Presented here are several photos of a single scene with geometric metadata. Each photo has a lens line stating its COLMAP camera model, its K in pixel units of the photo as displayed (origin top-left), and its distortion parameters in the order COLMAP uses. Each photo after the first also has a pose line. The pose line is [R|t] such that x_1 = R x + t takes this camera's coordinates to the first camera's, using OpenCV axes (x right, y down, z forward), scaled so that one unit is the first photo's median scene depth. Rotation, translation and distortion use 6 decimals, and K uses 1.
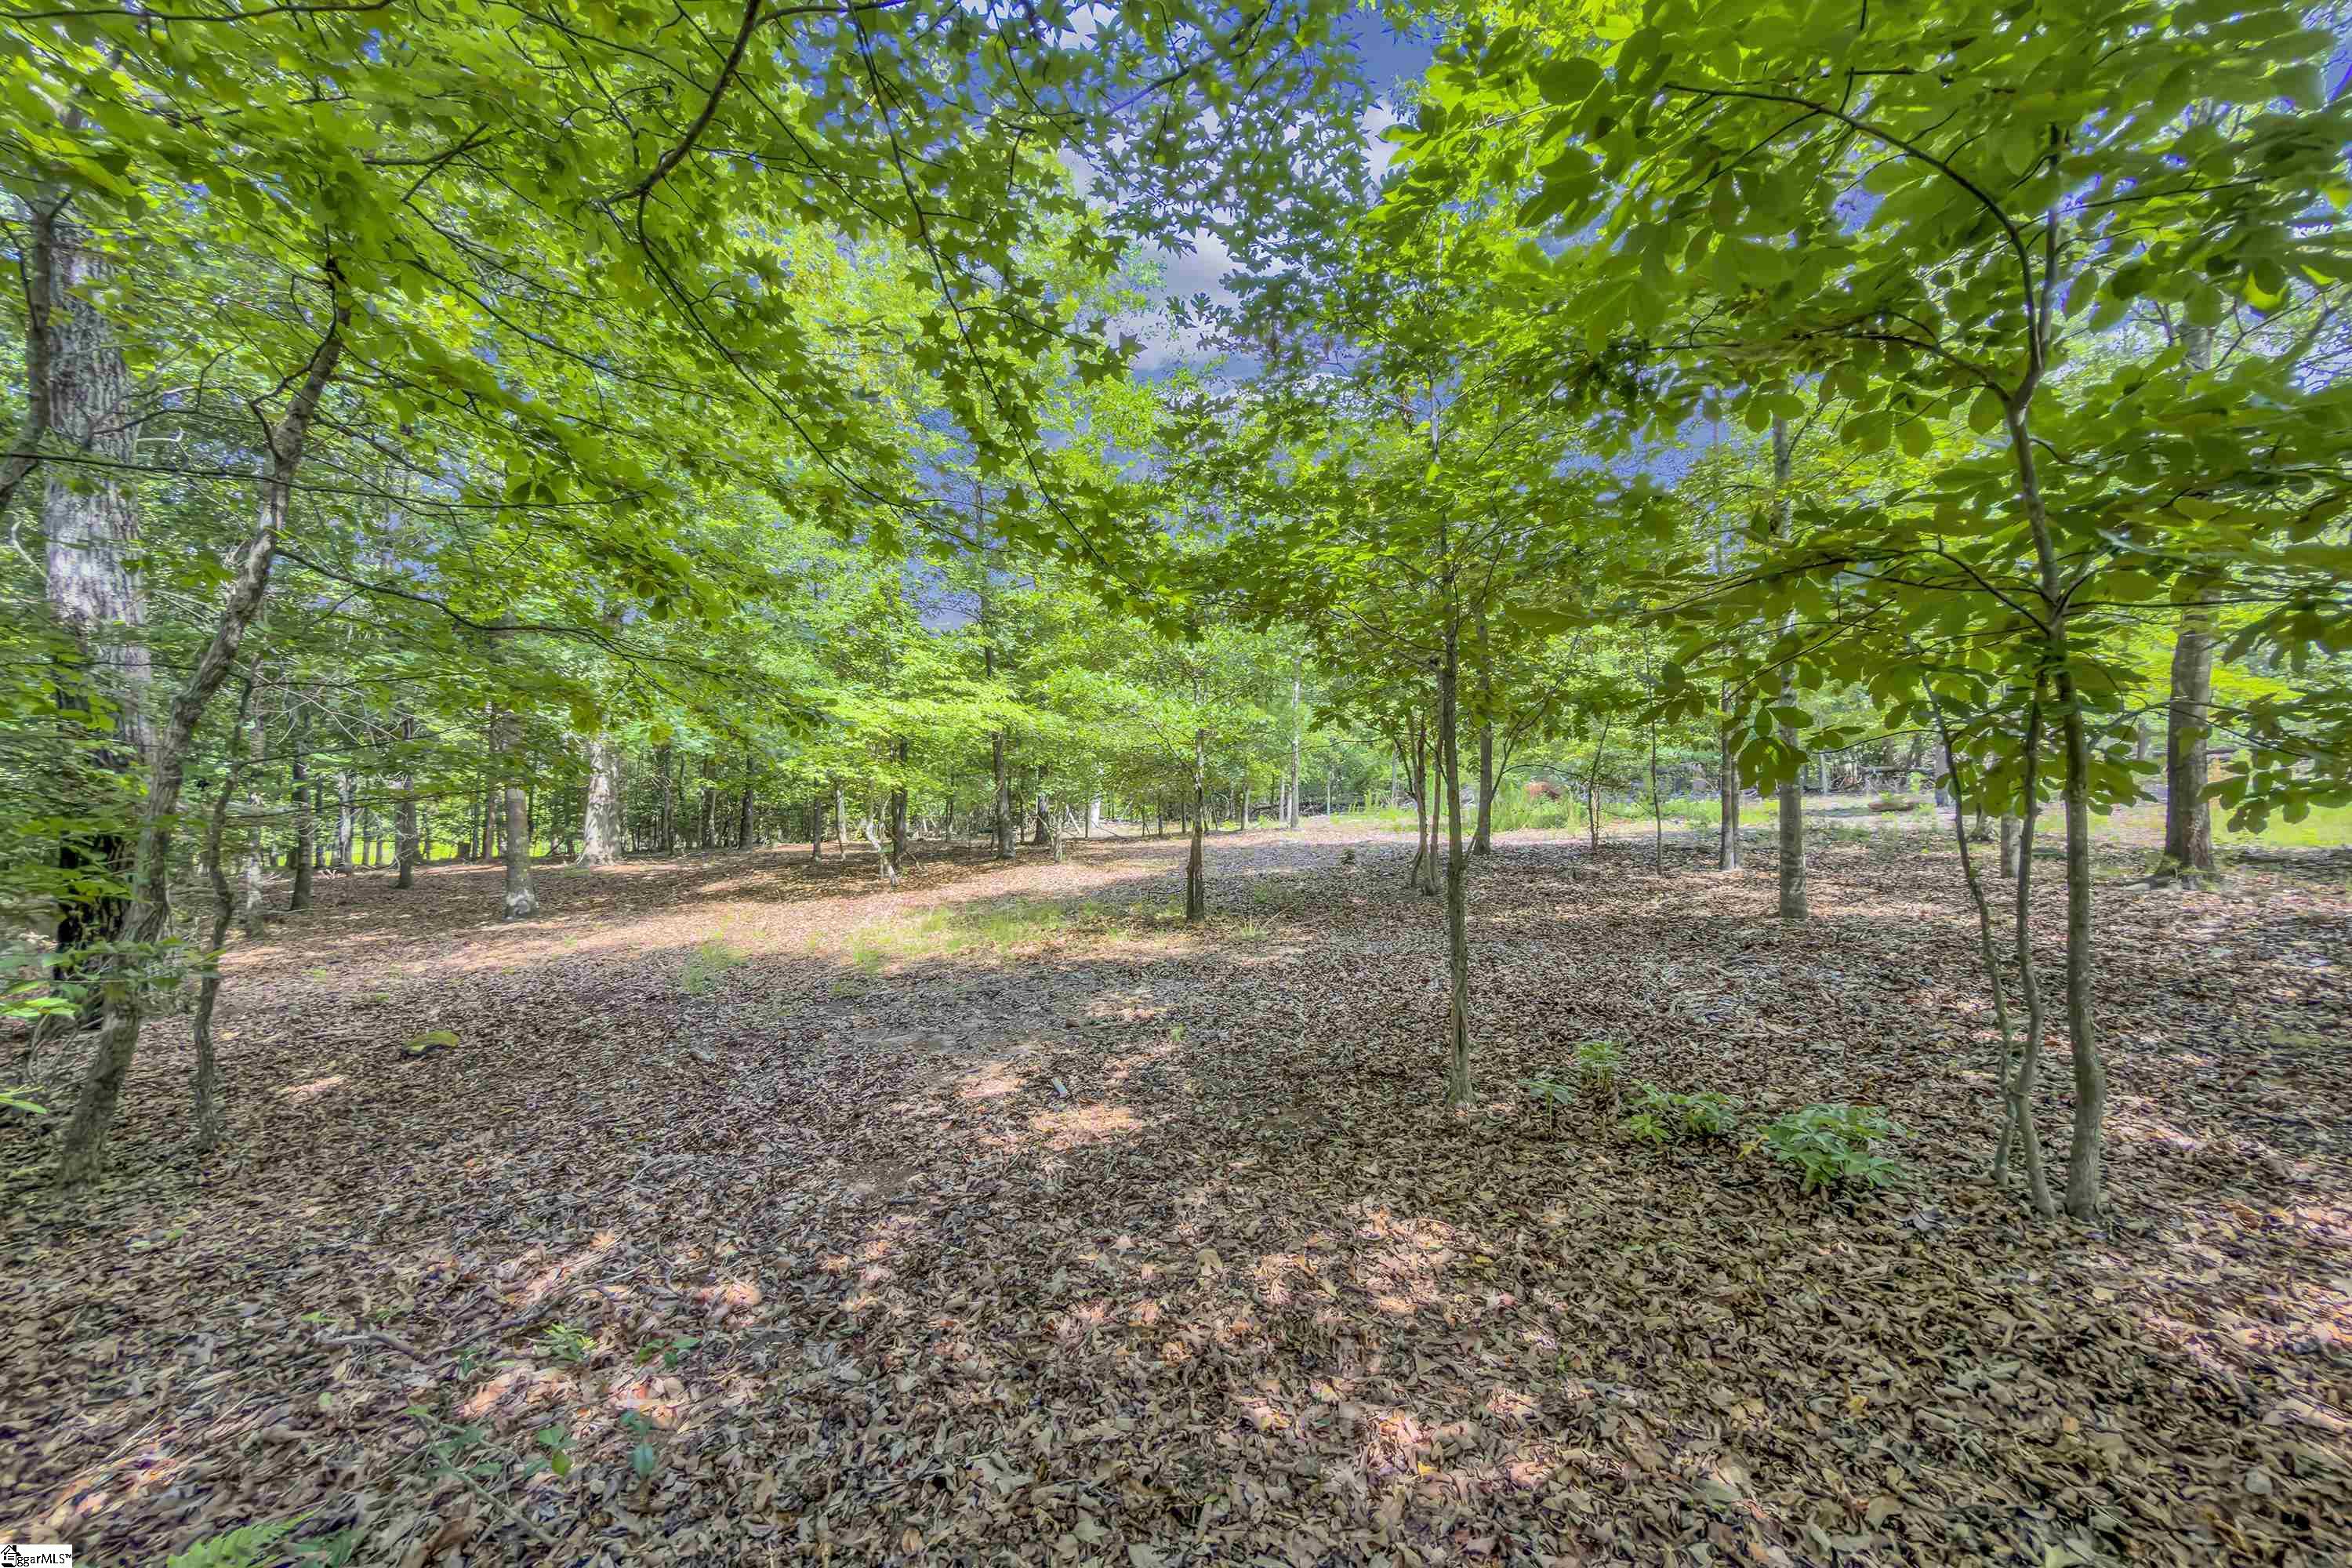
lens RADIAL K [[971.6, 0, 1171.7], [0, 971.6, 797.6], [0, 0, 1]] dist [0.002121, 0.000116]
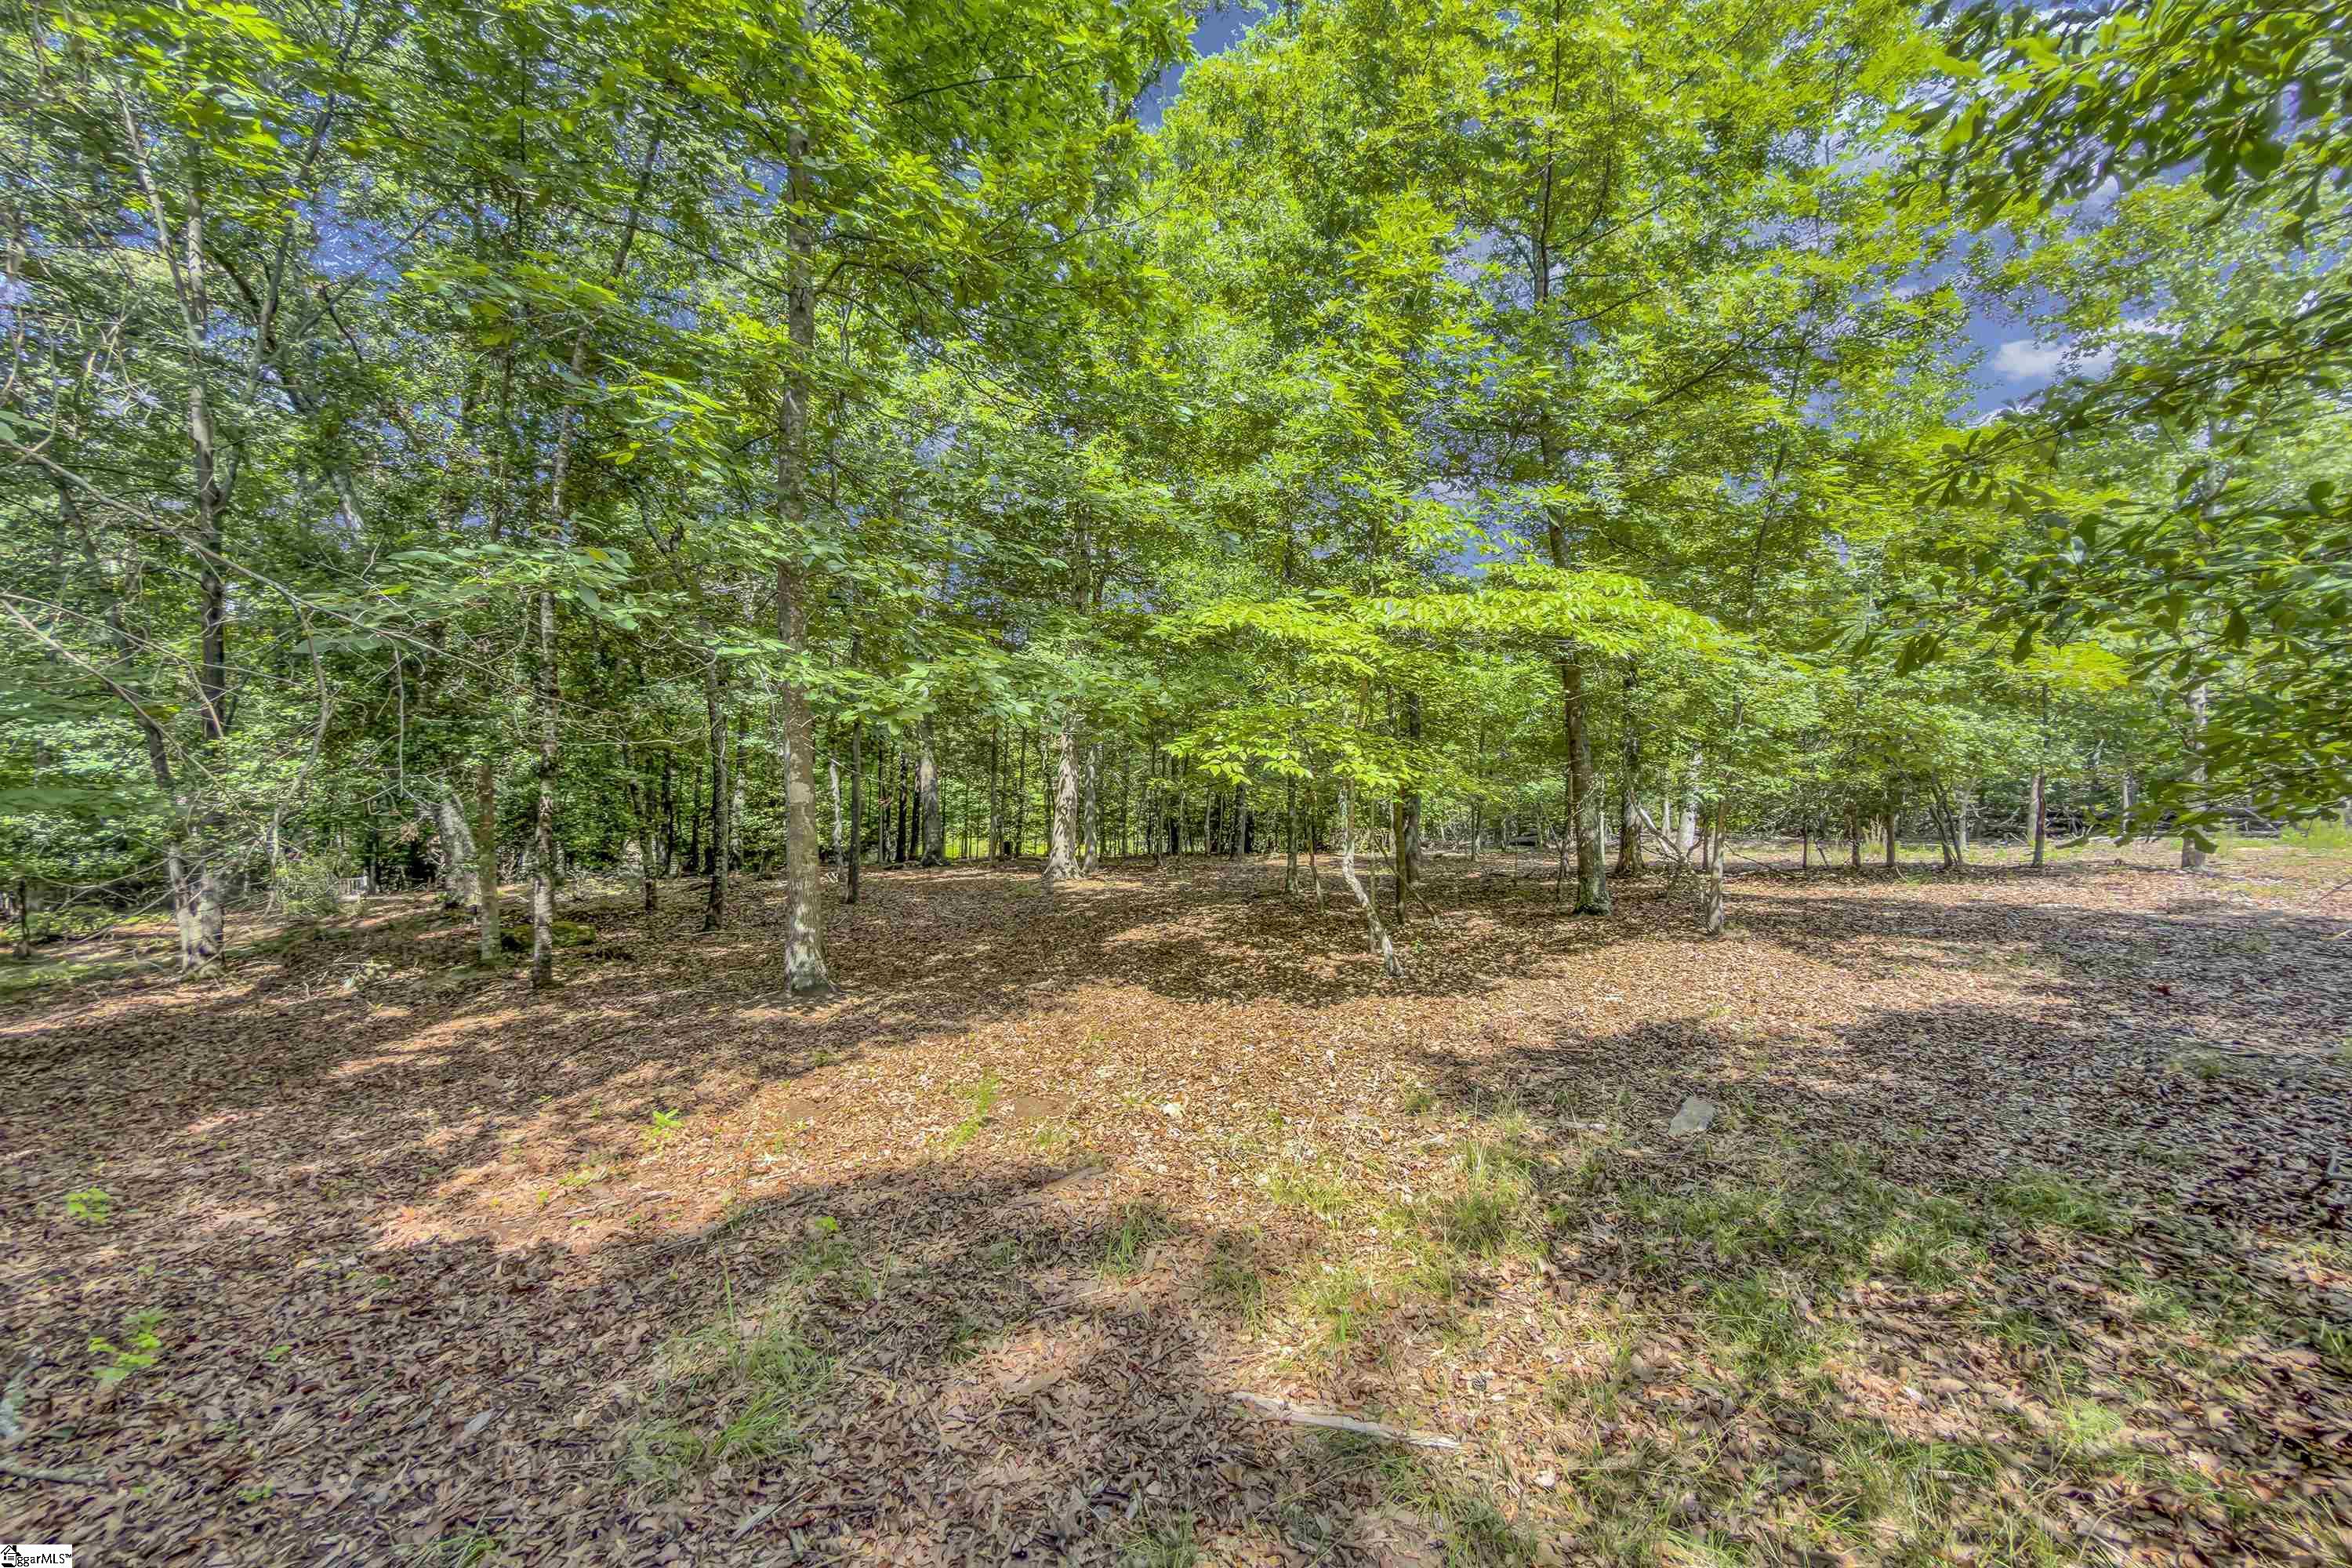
lens RADIAL K [[971.6, 0, 1170.1], [0, 971.6, 797.5], [0, 0, 1]] dist [0.002121, 0.000116]
pose [[0.868075, 0.007766, -0.496371, -0.124440], [-0.008400, 0.999964, 0.000955, -0.005992], [0.496361, 0.003340, 0.868110, 0.464696]]
